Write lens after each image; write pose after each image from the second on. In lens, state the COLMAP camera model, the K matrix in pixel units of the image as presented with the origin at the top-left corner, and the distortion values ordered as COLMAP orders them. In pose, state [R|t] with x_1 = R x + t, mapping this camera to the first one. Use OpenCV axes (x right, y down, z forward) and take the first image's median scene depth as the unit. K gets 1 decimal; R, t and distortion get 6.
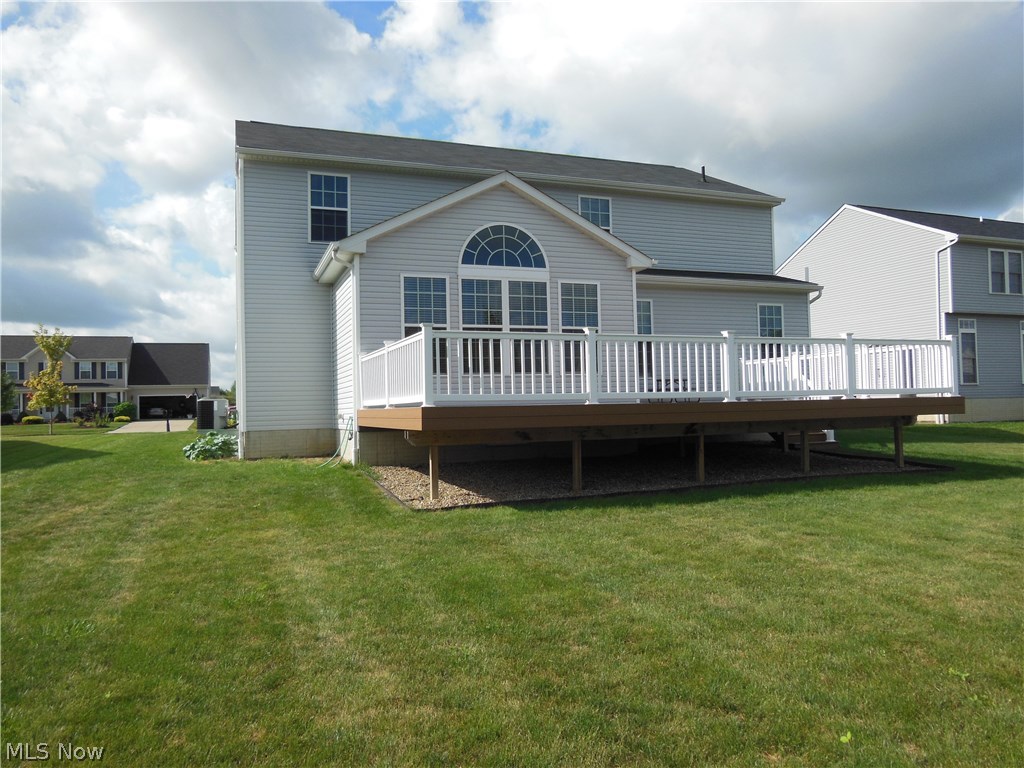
lens RADIAL K [[750.9, 0, 512.0], [0, 750.9, 384.0], [0, 0, 1]] dist [-0.046351, 0.054491]
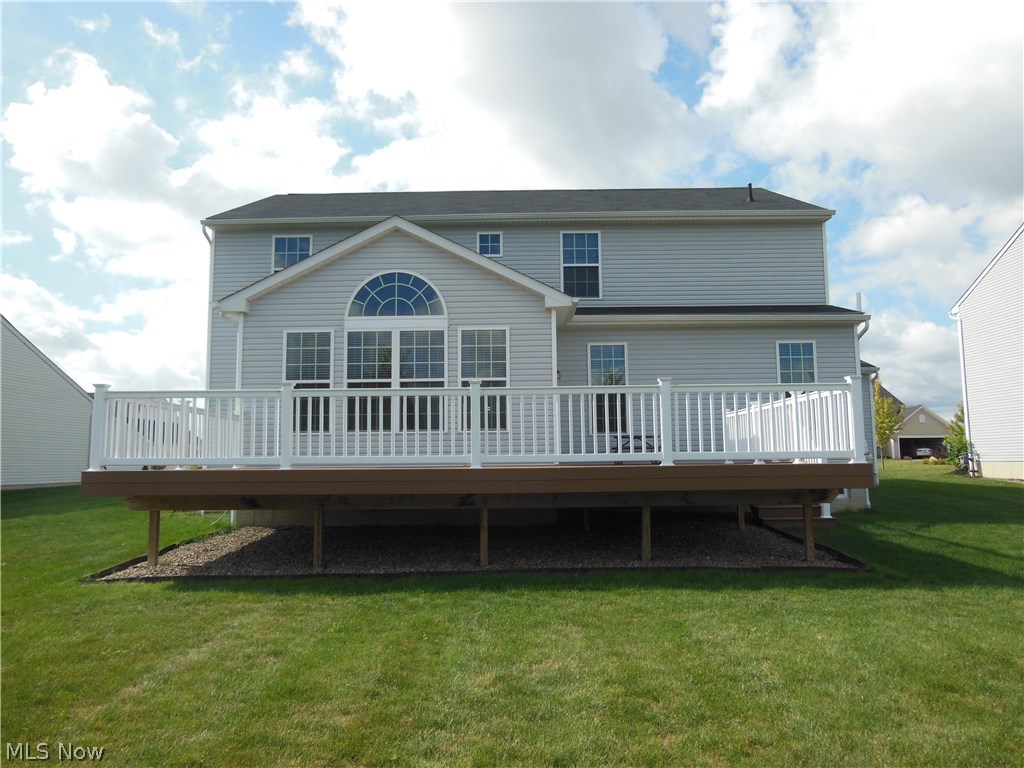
lens RADIAL K [[750.9, 0, 512.0], [0, 750.9, 384.0], [0, 0, 1]] dist [-0.046351, 0.054491]
pose [[0.930734, -0.025819, -0.364784, 0.457854], [0.000845, 0.997654, -0.068457, -0.008558], [0.365695, 0.063407, 0.928572, 0.191090]]
